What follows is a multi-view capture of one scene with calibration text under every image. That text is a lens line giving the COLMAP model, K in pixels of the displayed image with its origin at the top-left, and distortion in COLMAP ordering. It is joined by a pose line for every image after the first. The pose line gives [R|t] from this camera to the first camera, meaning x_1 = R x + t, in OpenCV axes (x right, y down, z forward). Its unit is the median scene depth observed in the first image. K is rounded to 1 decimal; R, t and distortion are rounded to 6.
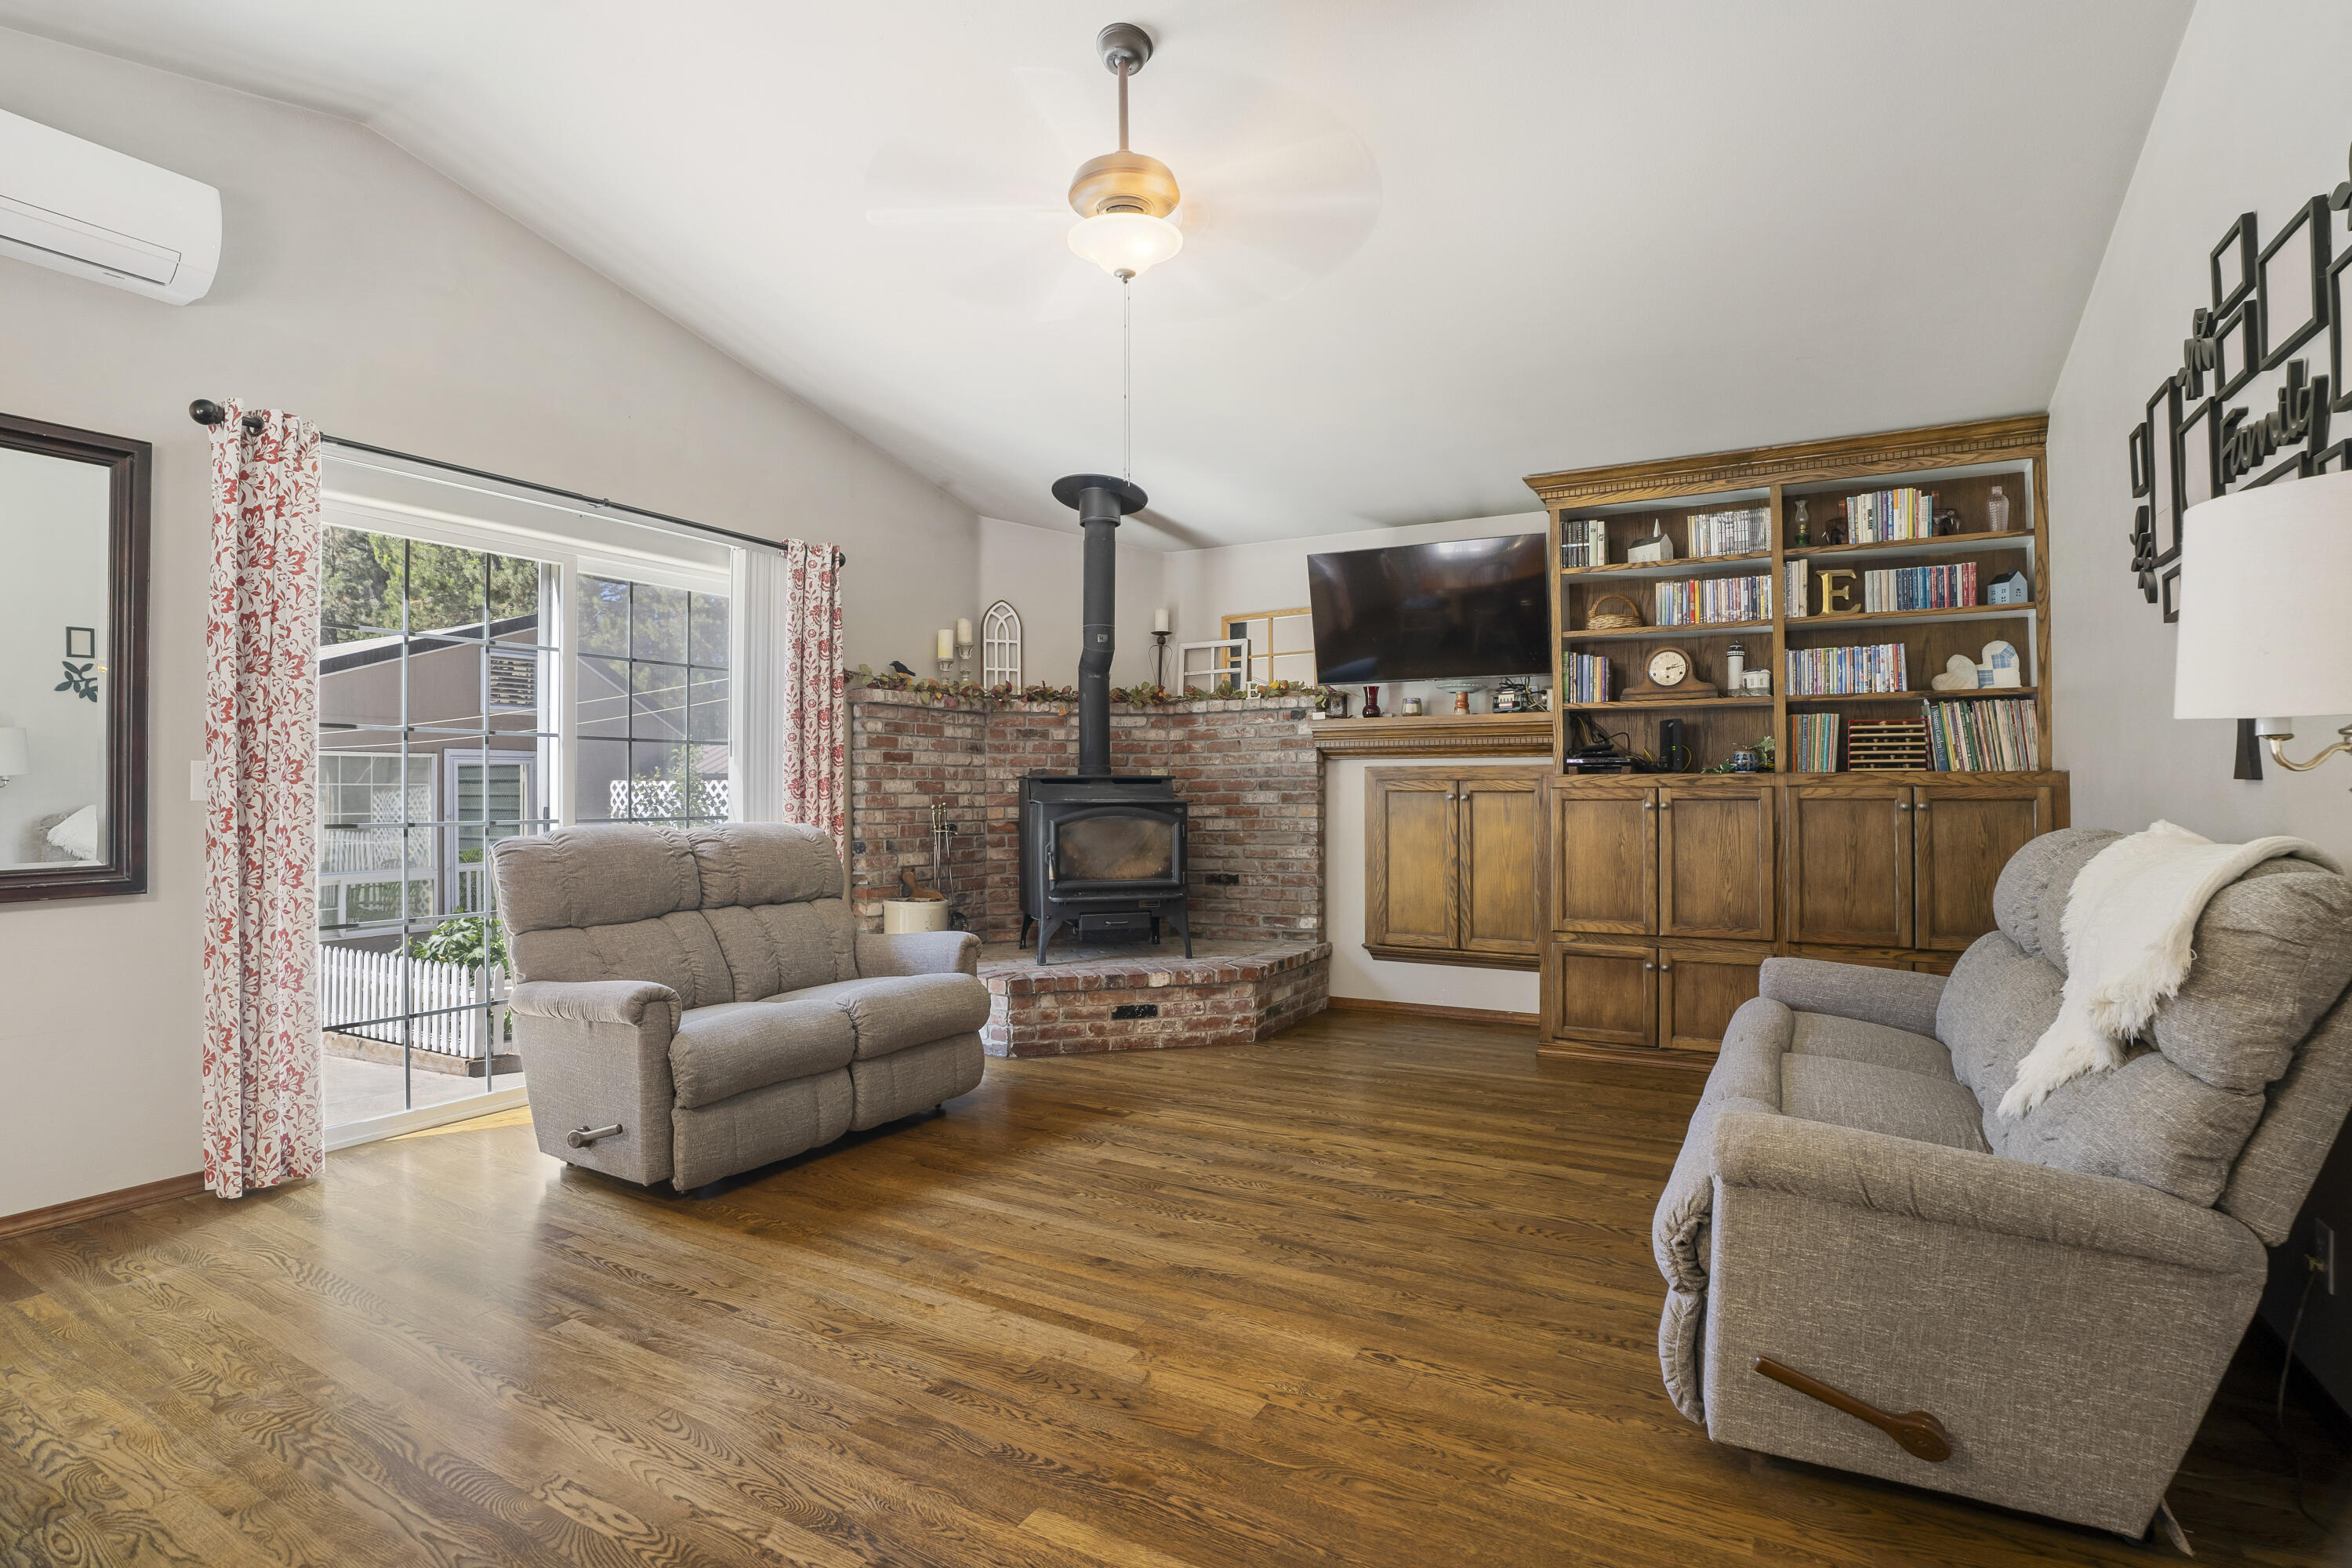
lens RADIAL K [[1139.6, 0, 1137.4], [0, 1139.6, 790.3], [0, 0, 1]] dist [-0.071250, 0.022820]
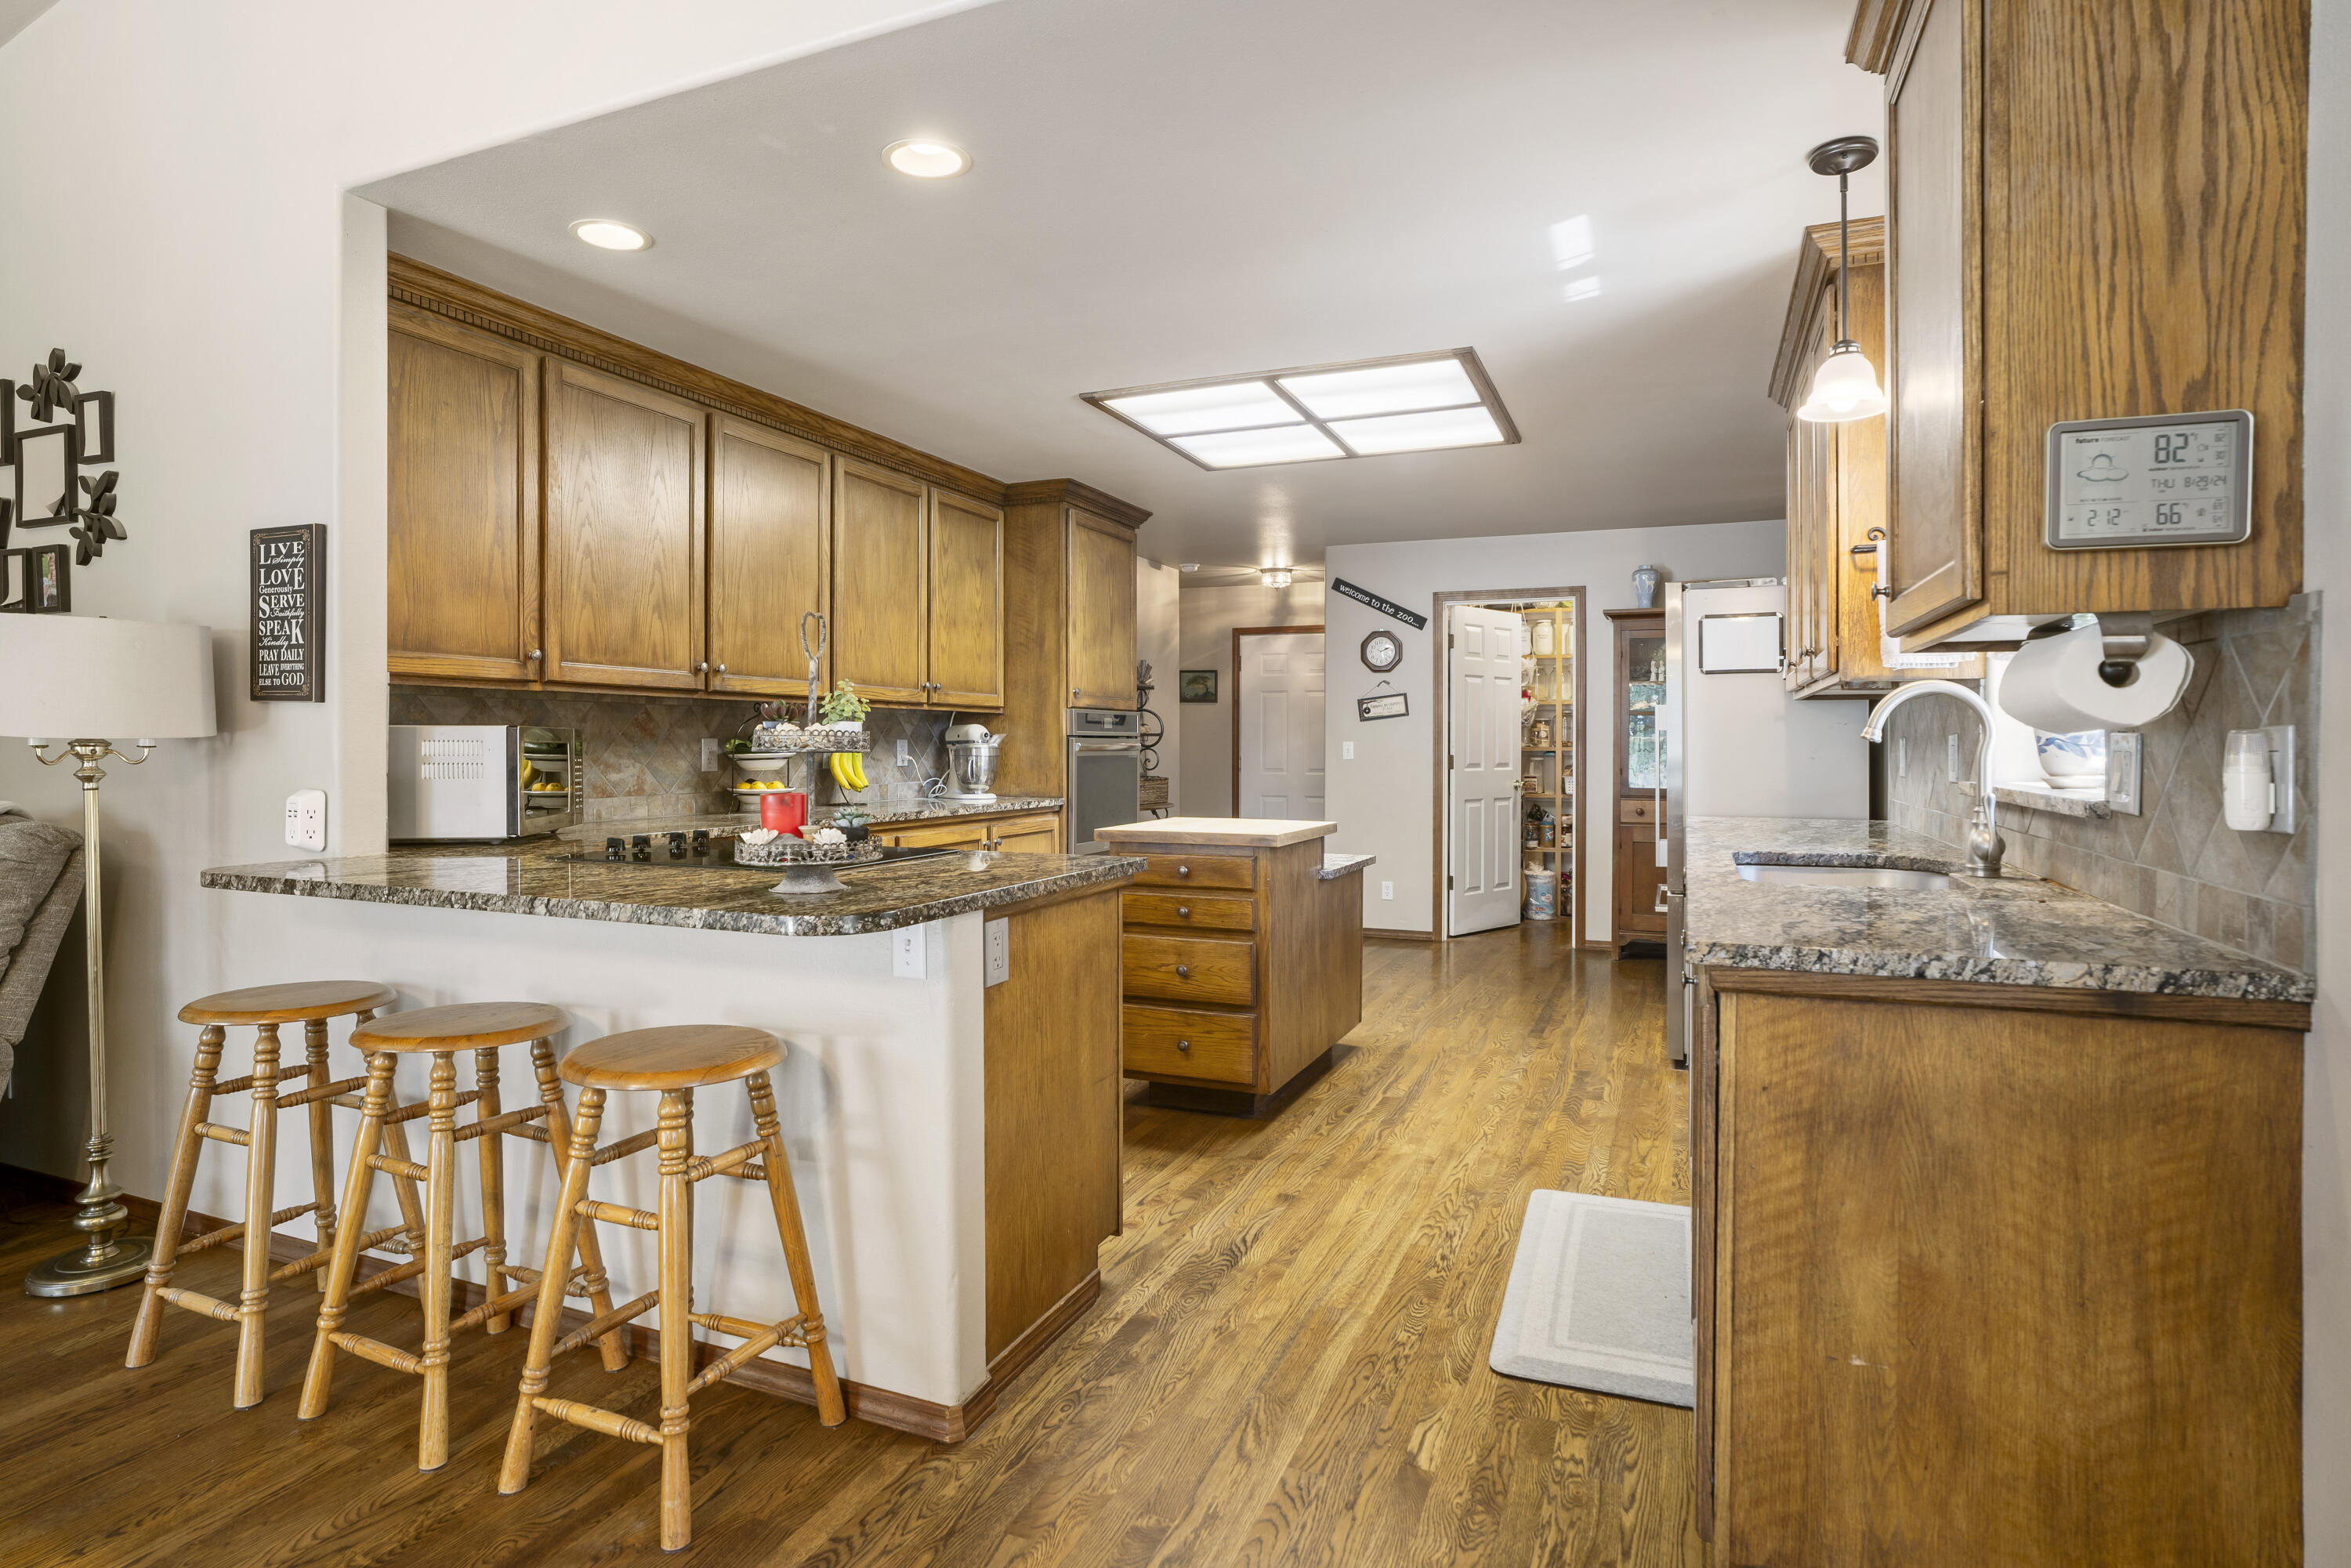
lens RADIAL K [[1258.2, 0, 1175.3], [0, 1258.2, 770.5], [0, 0, 1]] dist [-0.035277, 0.000837]
pose [[-0.146539, -0.018590, 0.989030, -0.307651], [-0.000449, 0.999825, 0.018726, -0.012198], [-0.989205, 0.002300, -0.146522, -0.145993]]
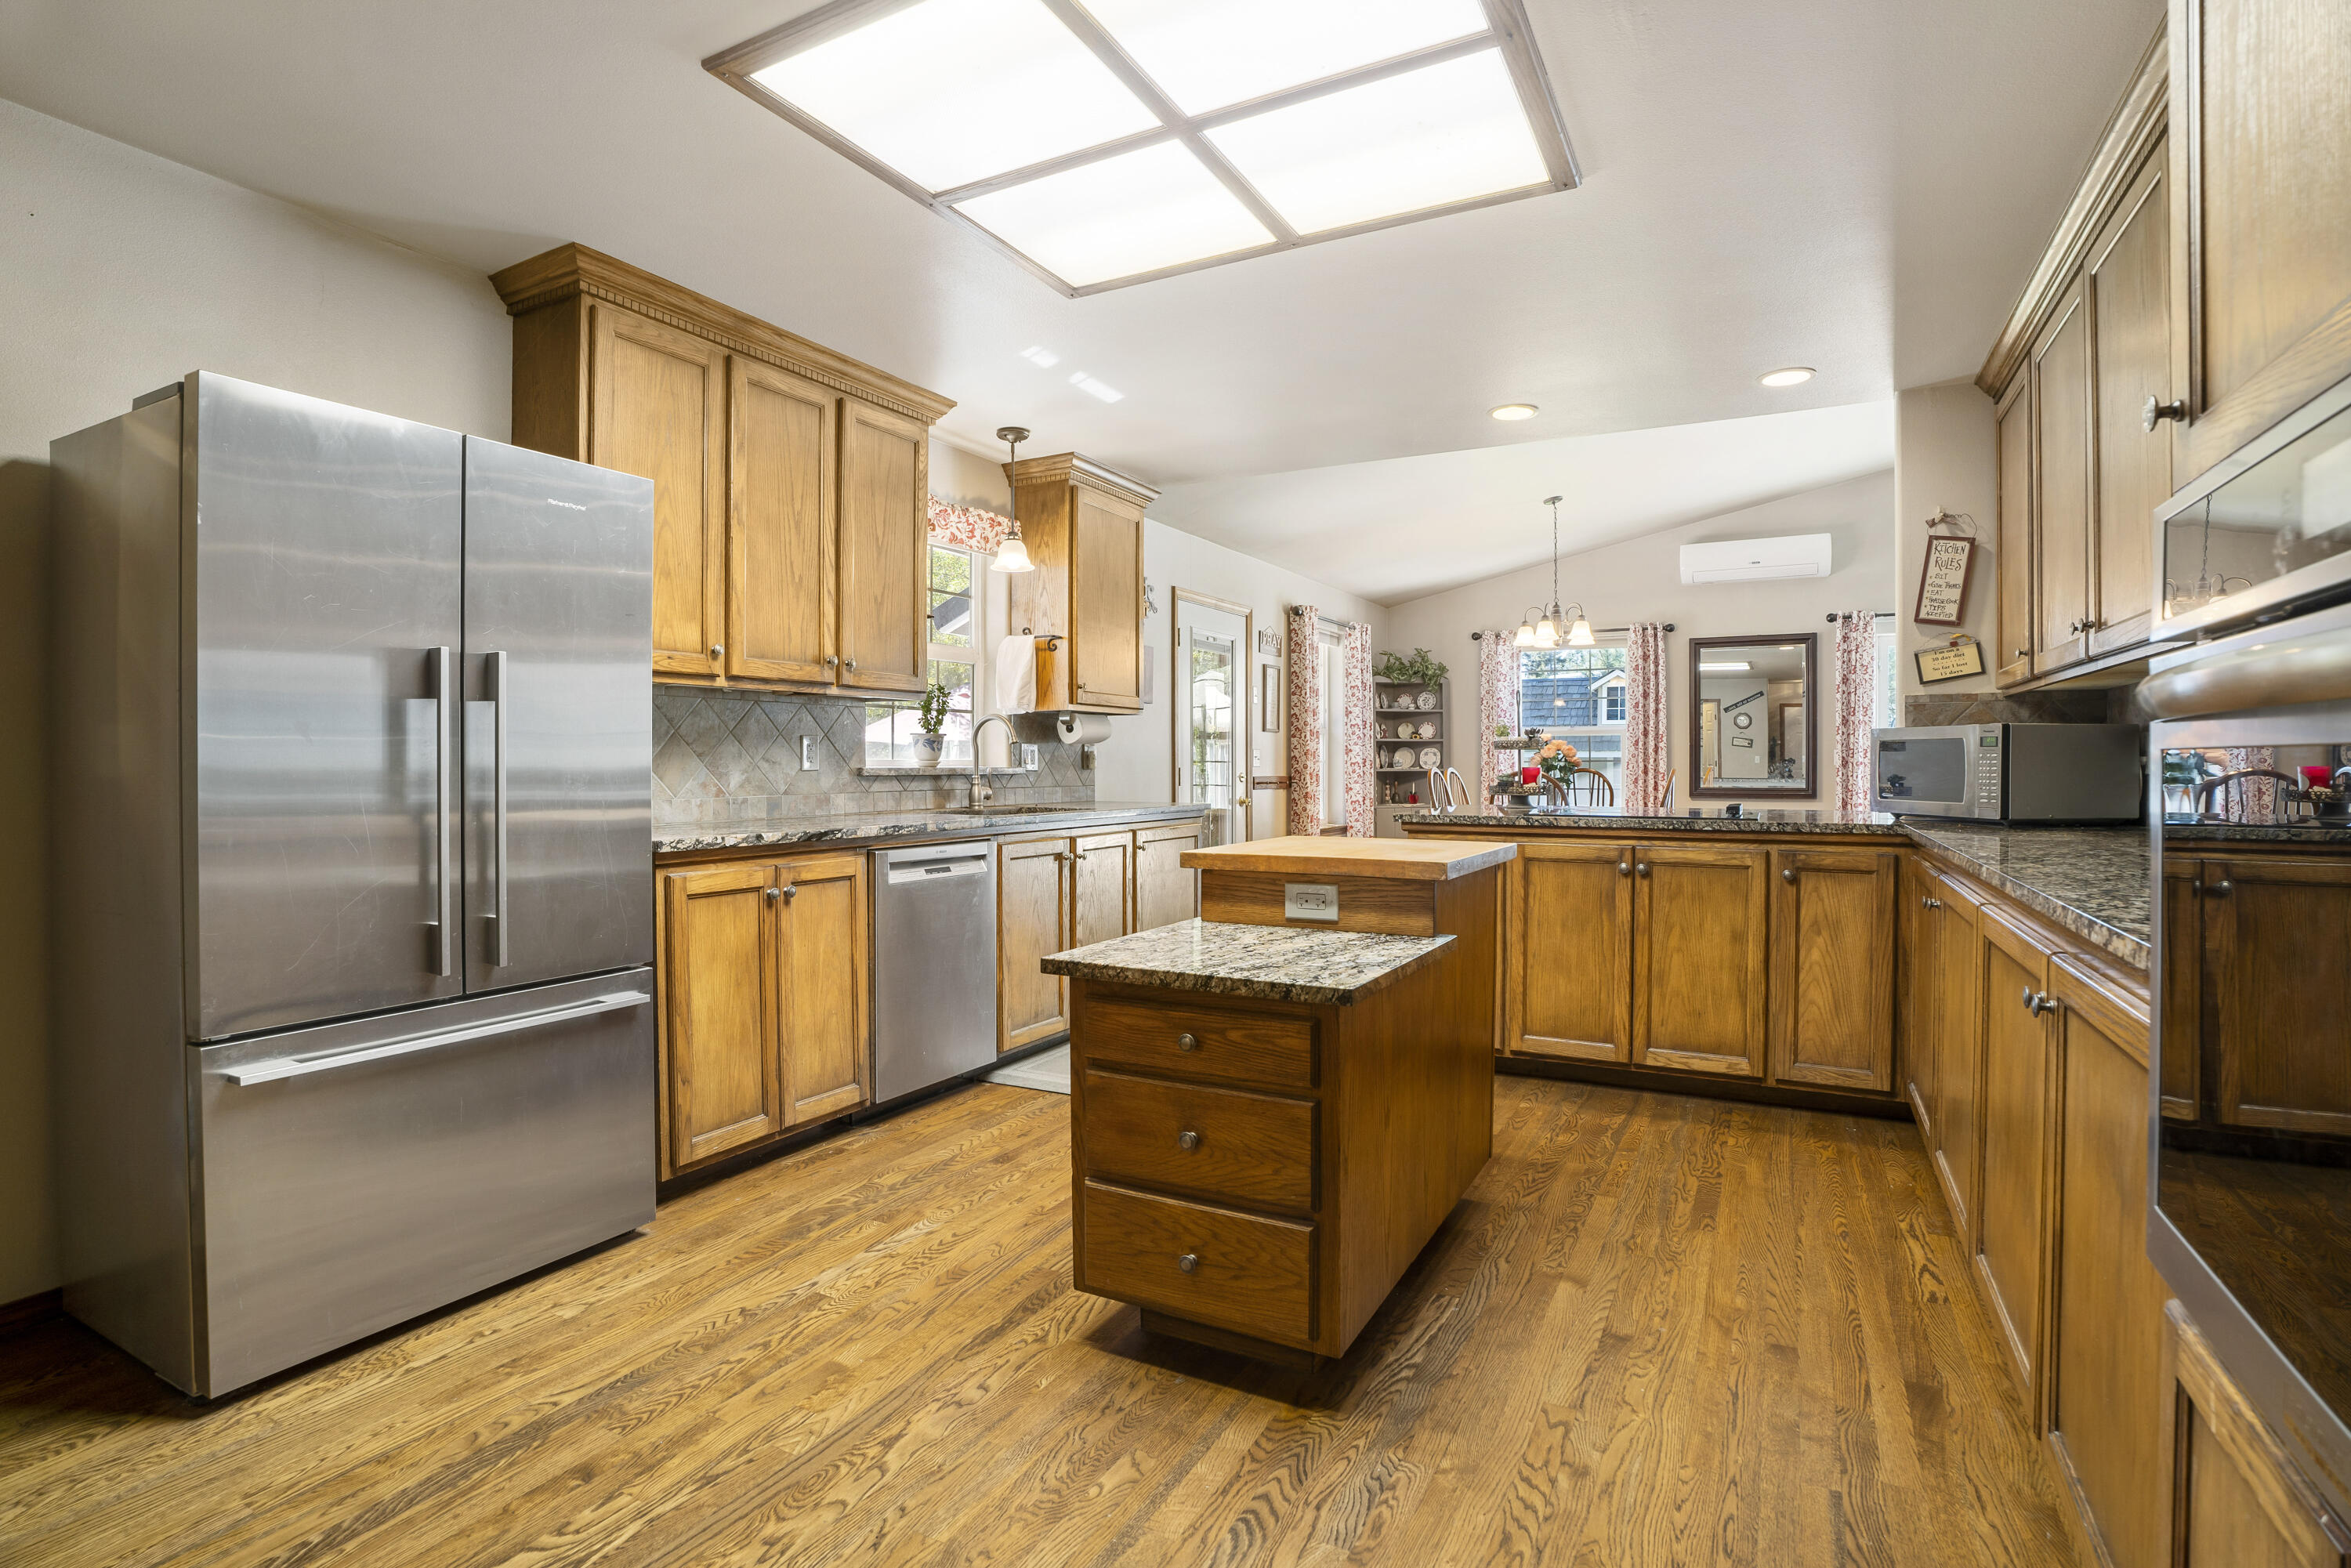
lens RADIAL K [[1127.2, 0, 1175.5], [0, 1127.2, 784.0], [0, 0, 1]] dist [-0.070816, 0.031045]
pose [[0.048105, 0.022794, -0.998582, 0.958564], [0.000335, 0.999739, 0.022837, -0.003418], [0.998842, -0.001433, 0.048085, -0.392923]]
